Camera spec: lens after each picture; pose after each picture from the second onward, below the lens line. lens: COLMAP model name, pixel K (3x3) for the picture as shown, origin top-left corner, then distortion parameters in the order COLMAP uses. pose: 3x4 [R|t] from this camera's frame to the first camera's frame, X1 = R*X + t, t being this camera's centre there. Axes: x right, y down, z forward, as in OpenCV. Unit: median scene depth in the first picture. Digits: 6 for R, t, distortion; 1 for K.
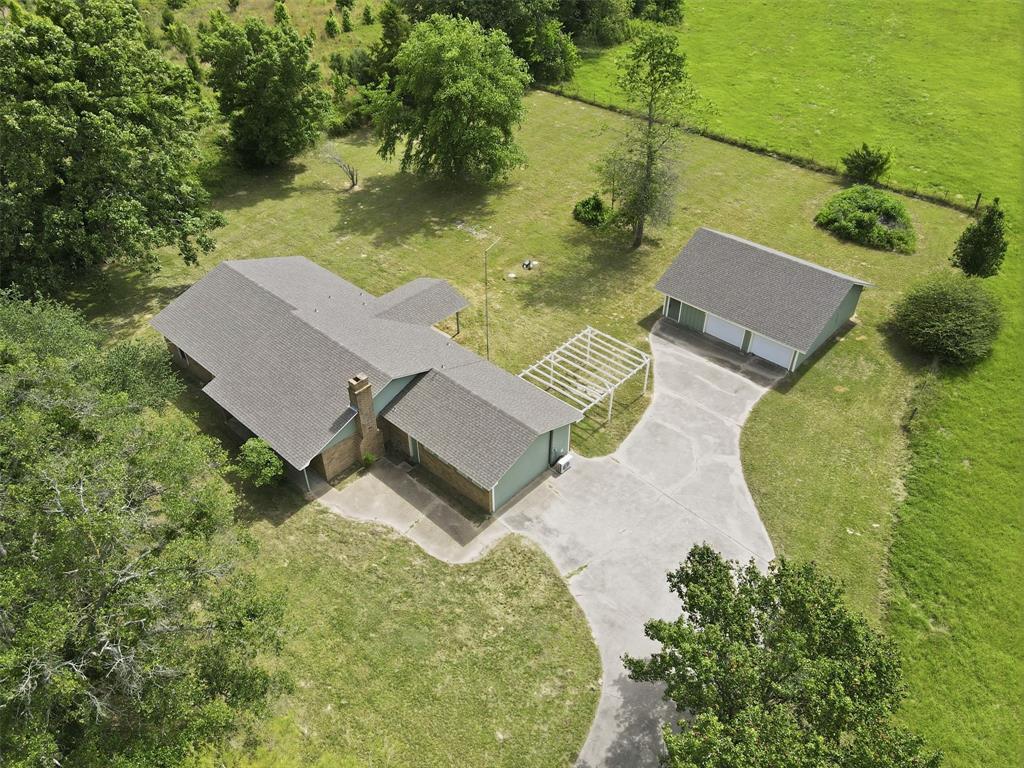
lens RADIAL K [[753.1, 0, 504.5], [0, 753.1, 384.2], [0, 0, 1]] dist [0.023642, -0.005302]
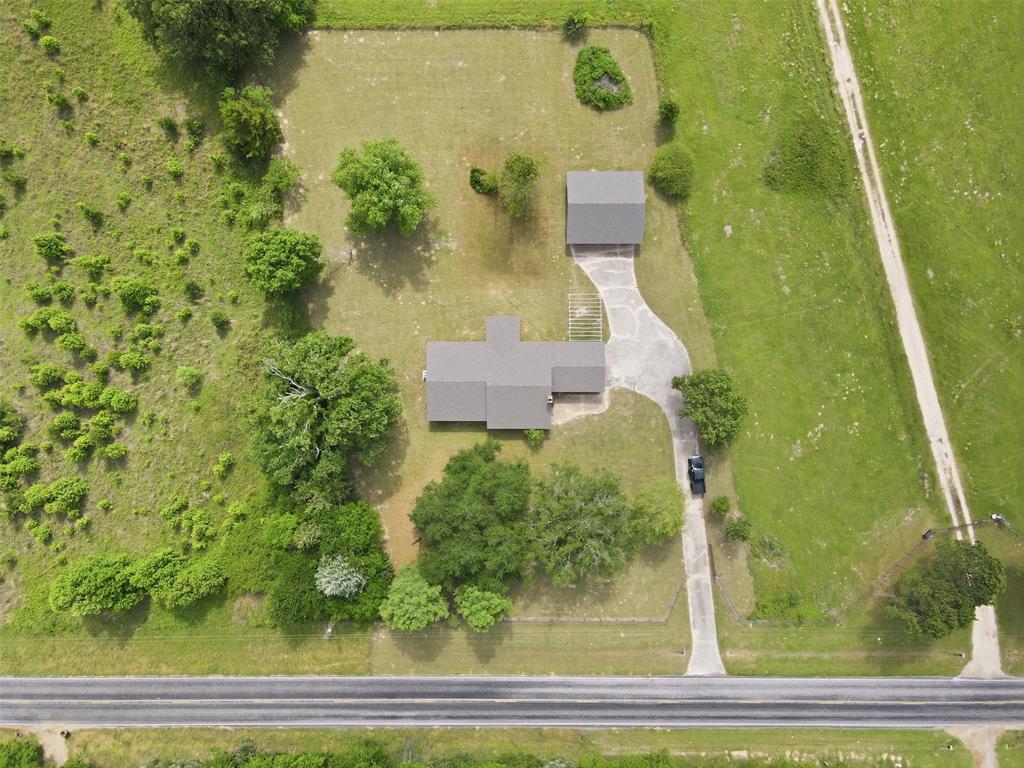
lens RADIAL K [[753.1, 0, 504.5], [0, 753.1, 384.2], [0, 0, 1]] dist [0.023642, -0.005302]
pose [[0.728393, -0.685085, -0.010099, -0.193309], [0.433069, 0.448925, 0.781612, -1.788288], [-0.530937, -0.573695, 0.623683, -0.496145]]
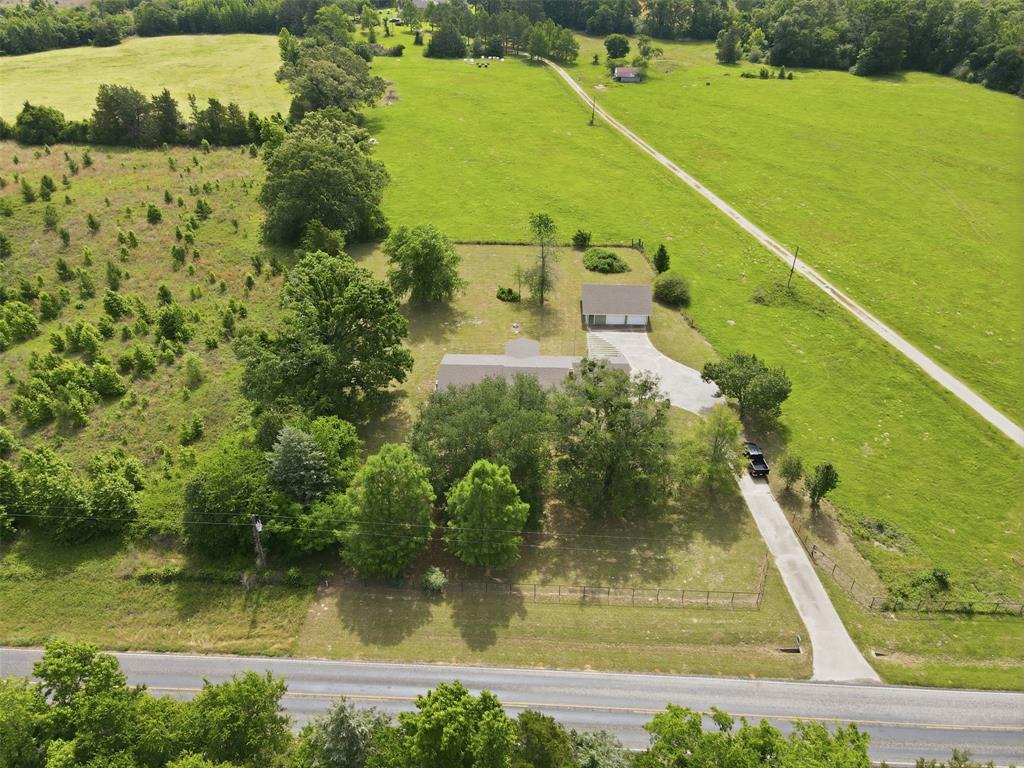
lens RADIAL K [[753.1, 0, 504.5], [0, 753.1, 384.2], [0, 0, 1]] dist [0.023642, -0.005302]
pose [[0.759222, -0.358385, 0.543270, -1.402658], [0.405105, 0.913541, 0.036511, -0.117180], [-0.509384, 0.192362, 0.838764, -0.832195]]
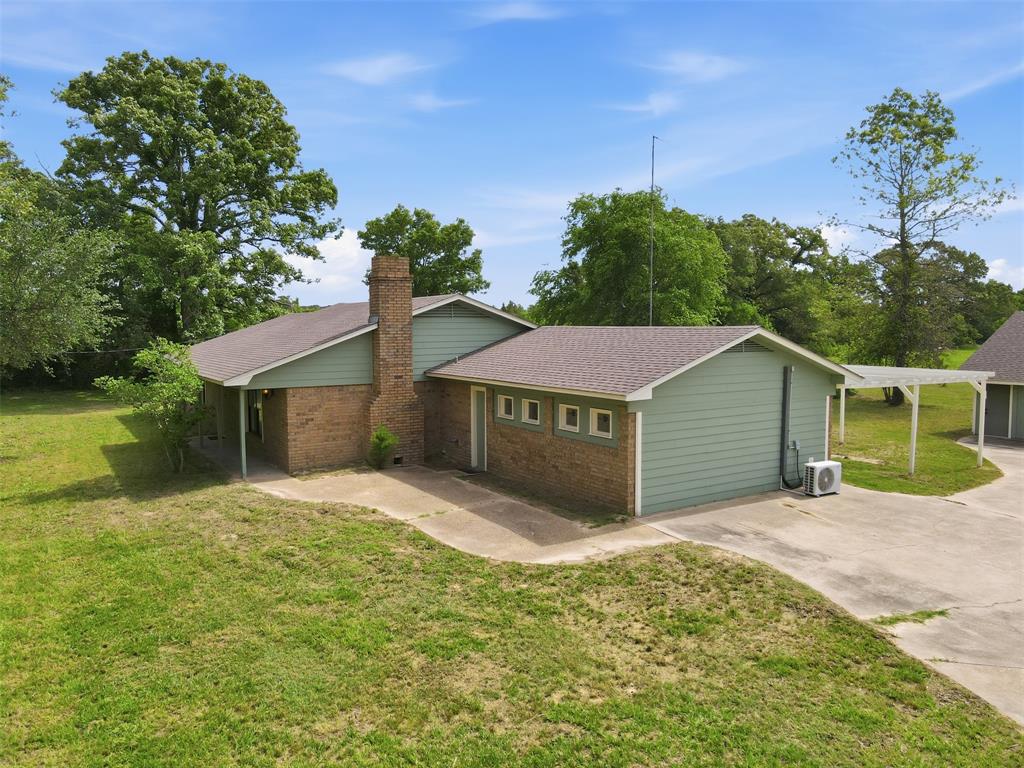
lens RADIAL K [[753.1, 0, 504.5], [0, 753.1, 384.2], [0, 0, 1]] dist [0.023642, -0.005302]
pose [[0.968733, 0.022163, -0.247112, 0.010396], [-0.155633, 0.829955, -0.535680, 0.255771], [0.193220, 0.557390, 0.807454, 0.495739]]
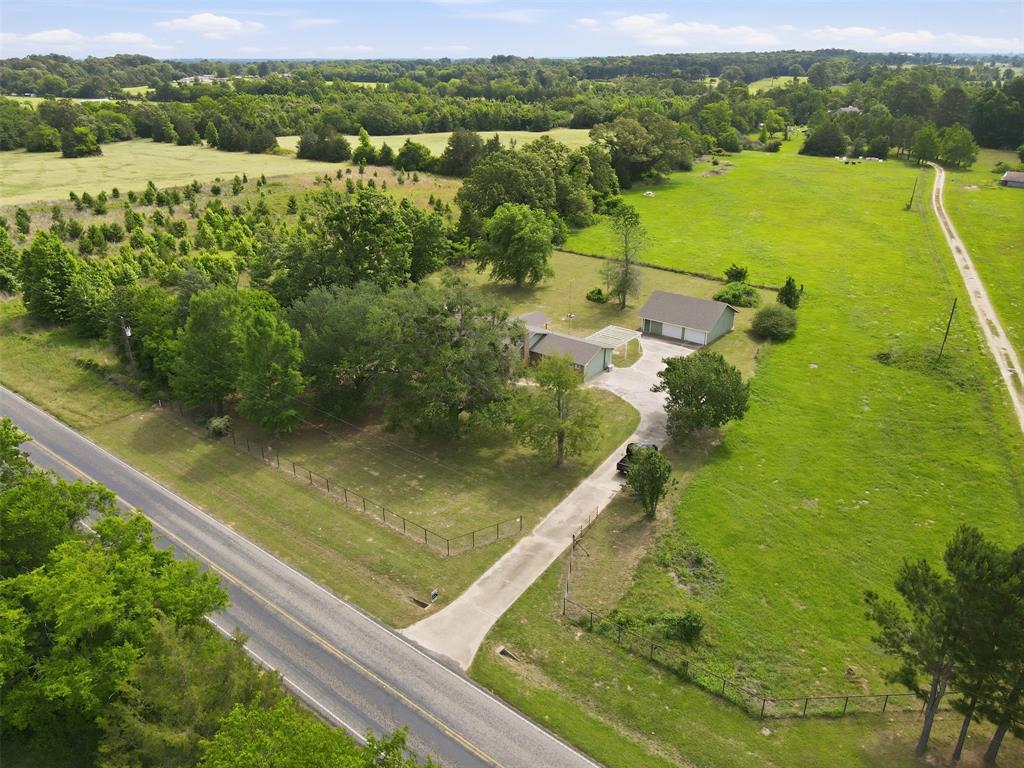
lens RADIAL K [[753.1, 0, 504.5], [0, 753.1, 384.2], [0, 0, 1]] dist [0.023642, -0.005302]
pose [[0.996678, -0.030558, 0.075492, -0.342948], [0.048884, 0.965856, -0.254426, 0.592792], [-0.065140, 0.257271, 0.964141, -0.972213]]
